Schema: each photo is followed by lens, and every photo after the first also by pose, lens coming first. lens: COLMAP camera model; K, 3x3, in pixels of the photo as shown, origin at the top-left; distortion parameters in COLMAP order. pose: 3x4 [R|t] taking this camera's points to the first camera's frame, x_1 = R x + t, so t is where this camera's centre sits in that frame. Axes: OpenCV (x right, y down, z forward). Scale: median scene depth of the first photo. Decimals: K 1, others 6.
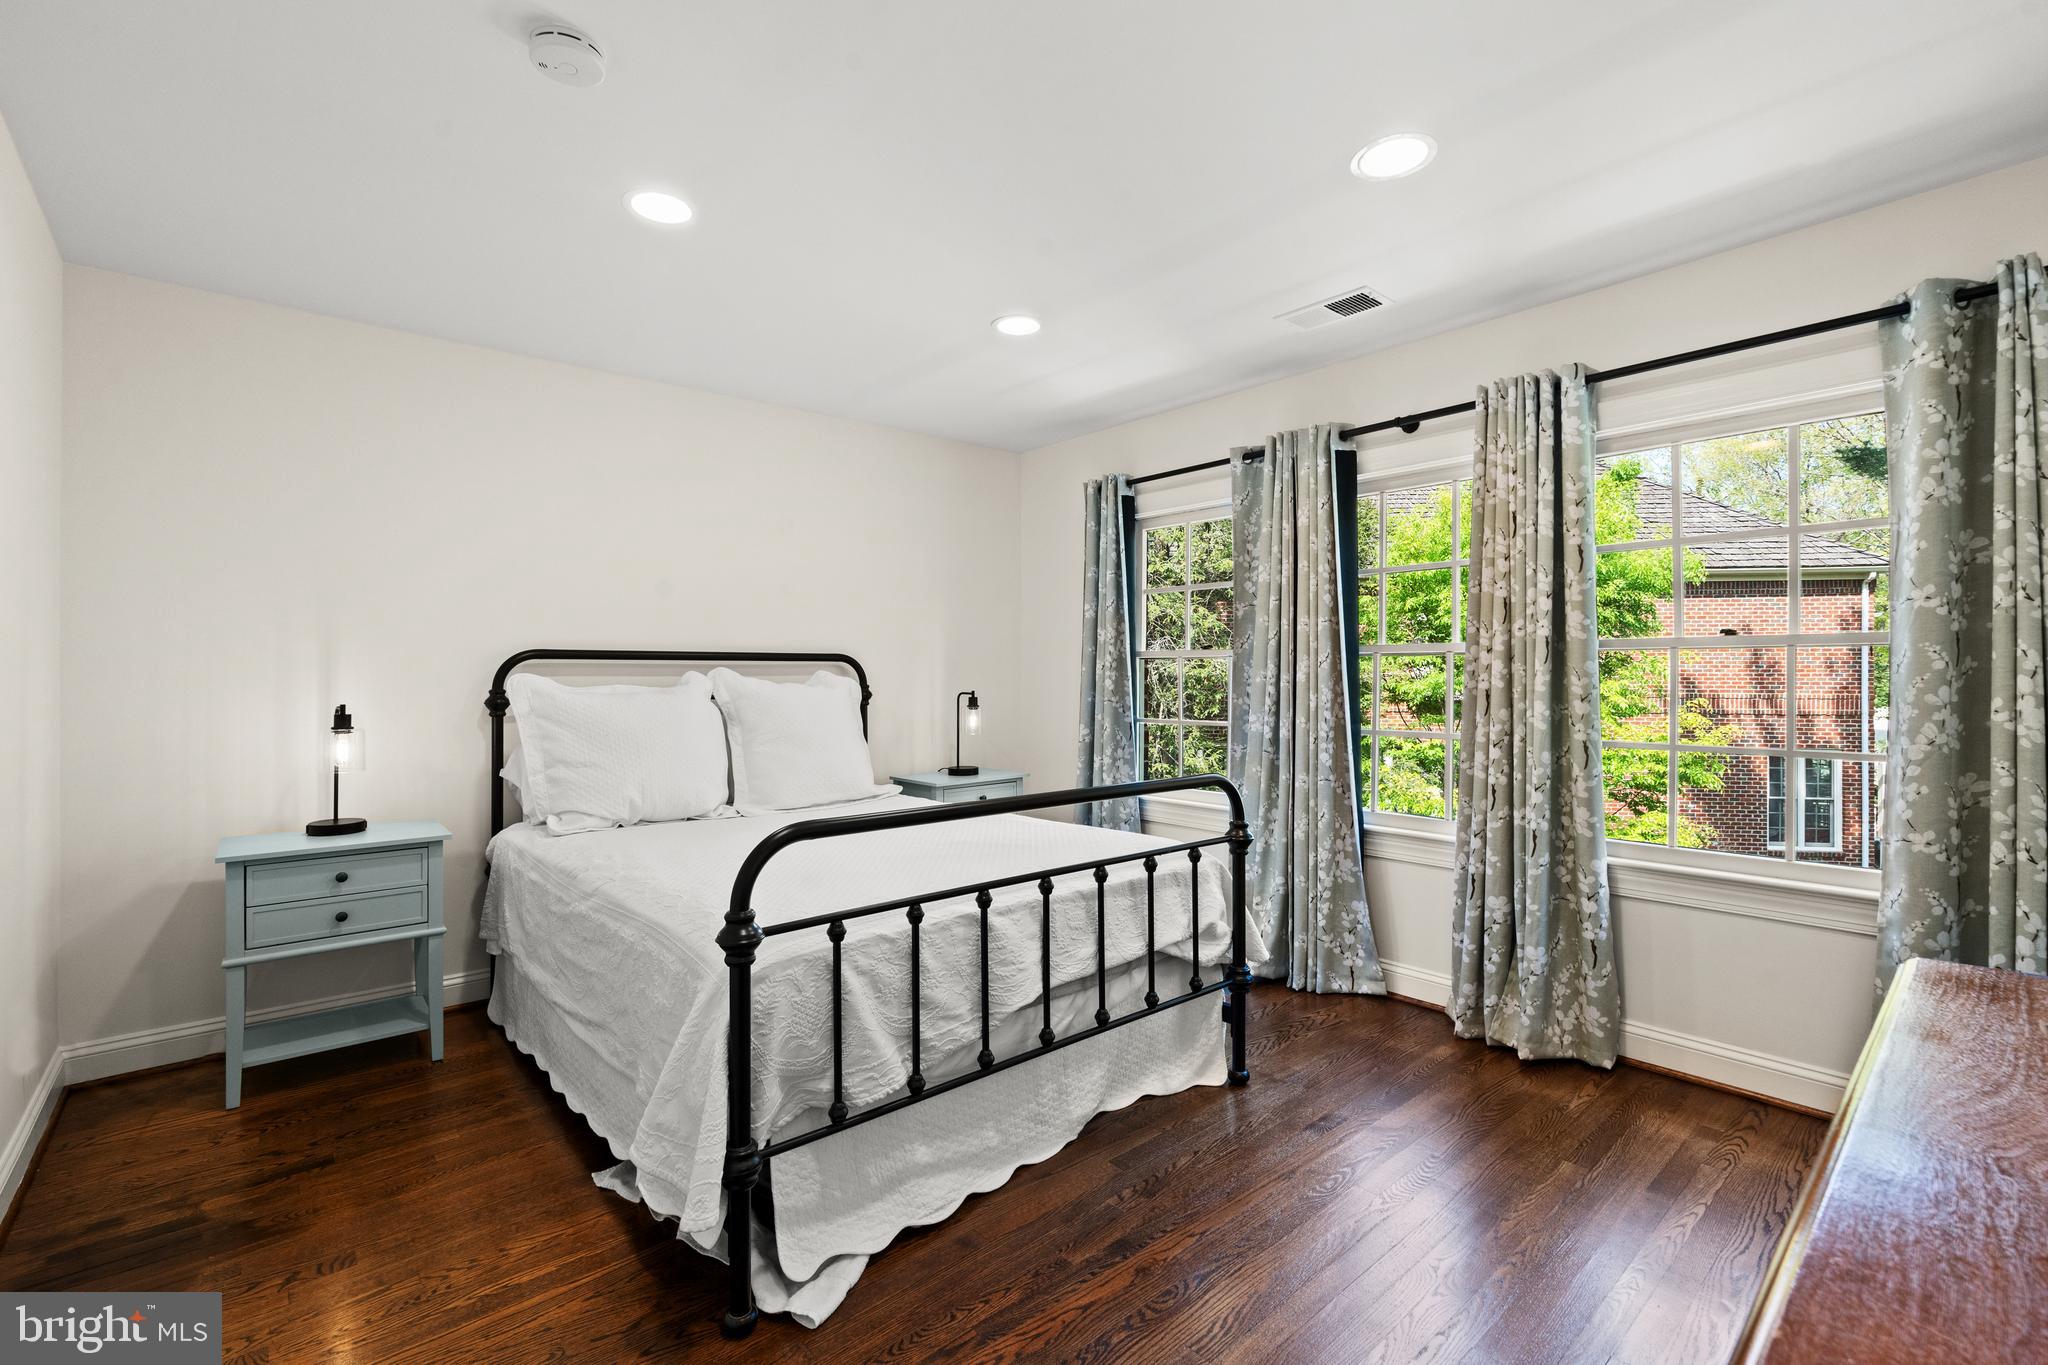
lens RADIAL K [[895.4, 0, 1010.9], [0, 895.4, 671.9], [0, 0, 1]] dist [-0.004763, 0.000488]
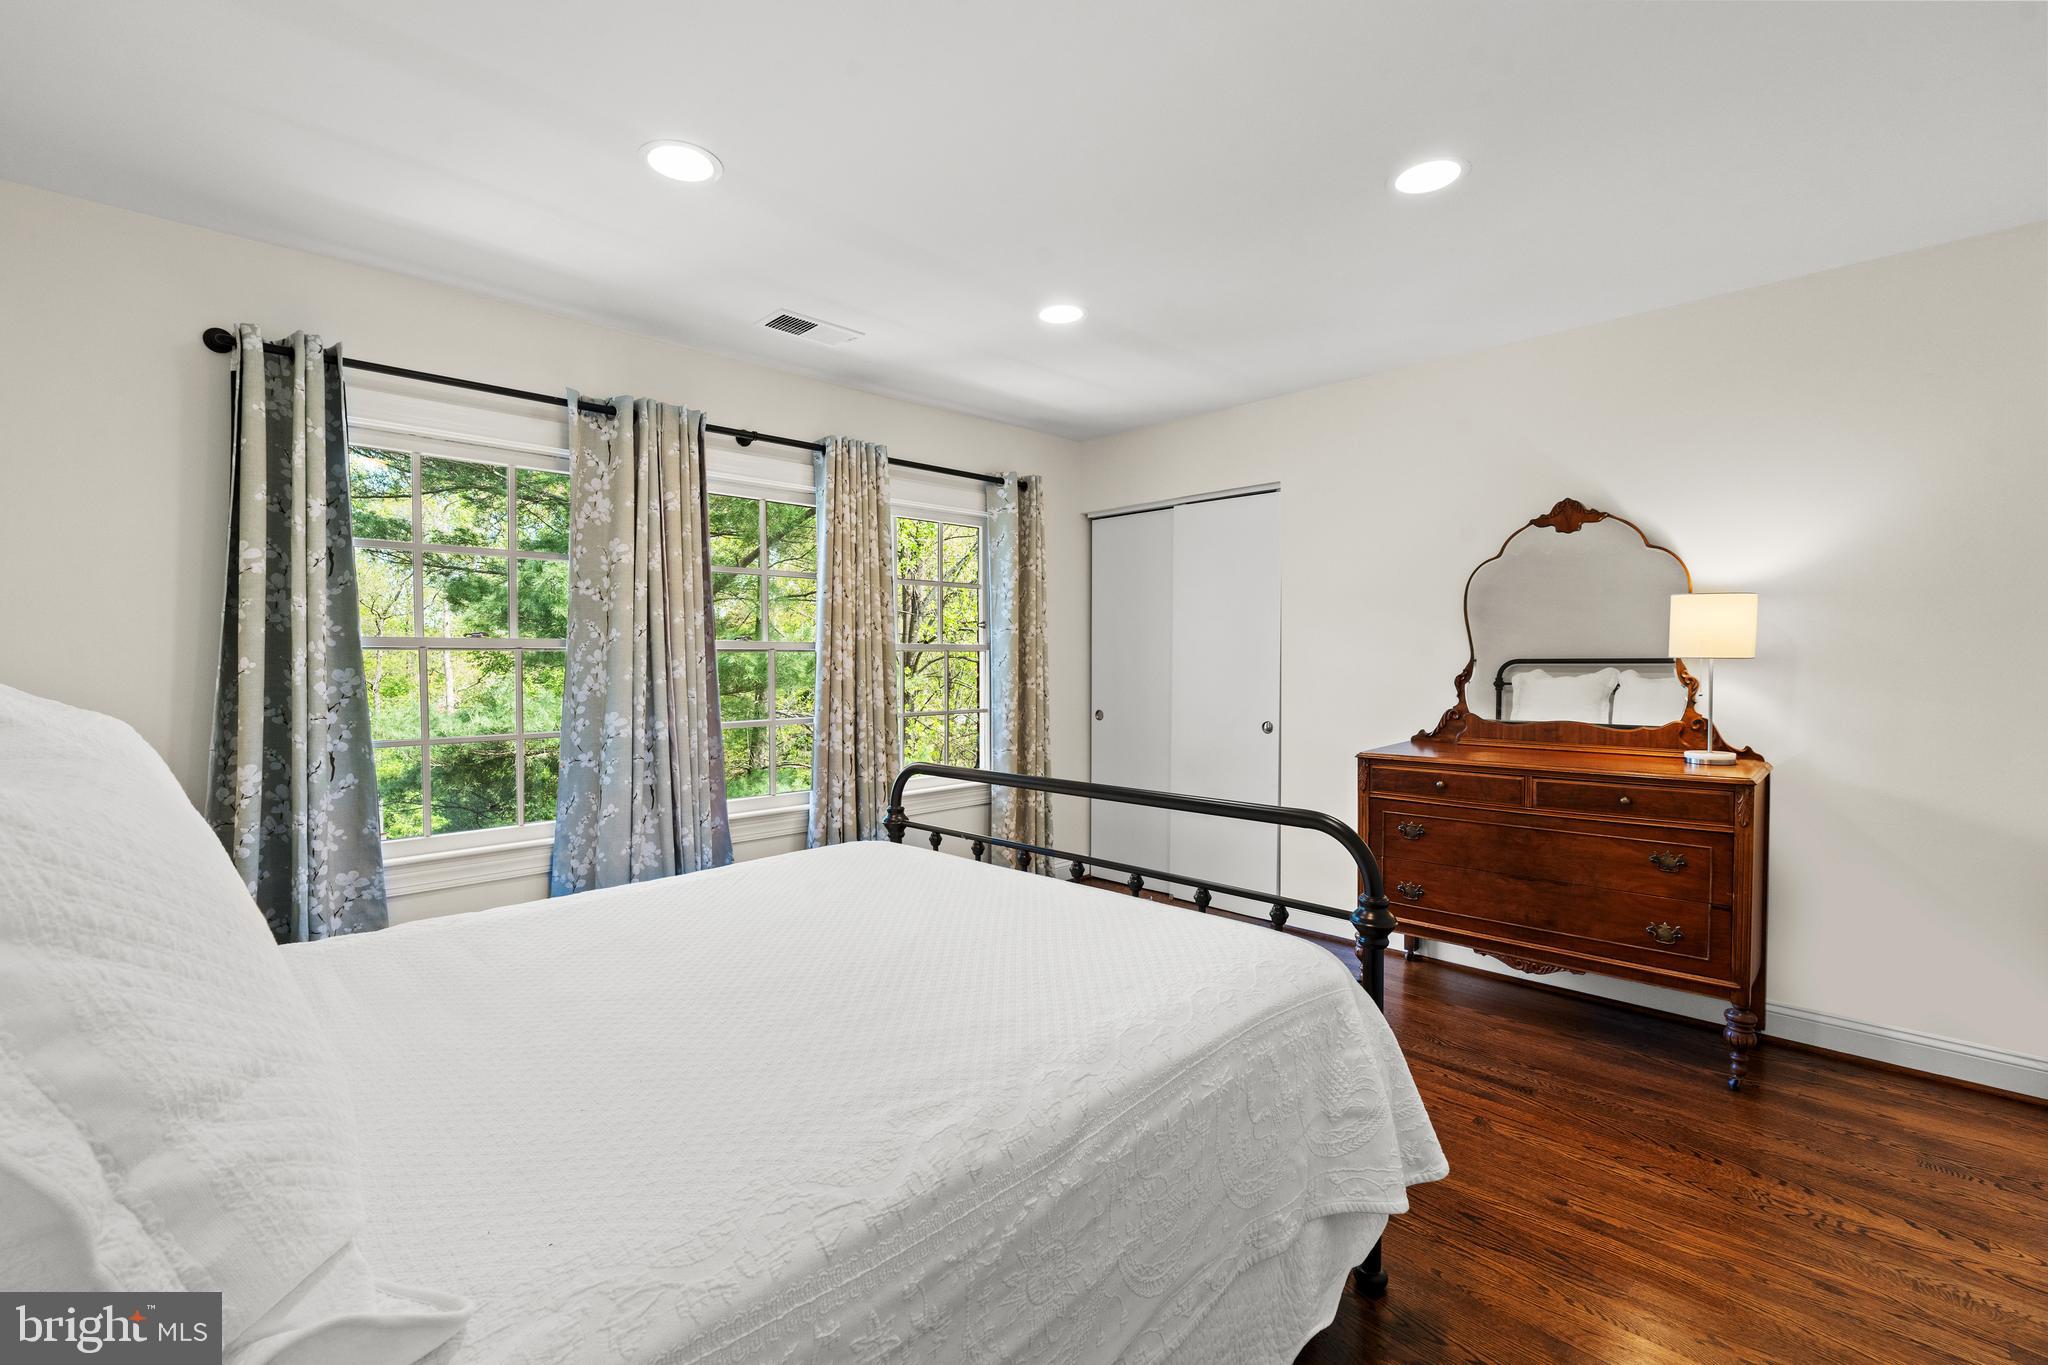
lens RADIAL K [[895.4, 0, 1008.9], [0, 895.4, 682.9], [0, 0, 1]] dist [-0.004763, 0.000488]
pose [[-0.081756, -0.028293, 0.996251, -0.755304], [0.002455, 0.999588, 0.028589, -0.013119], [-0.996649, 0.004783, -0.081653, 0.875198]]
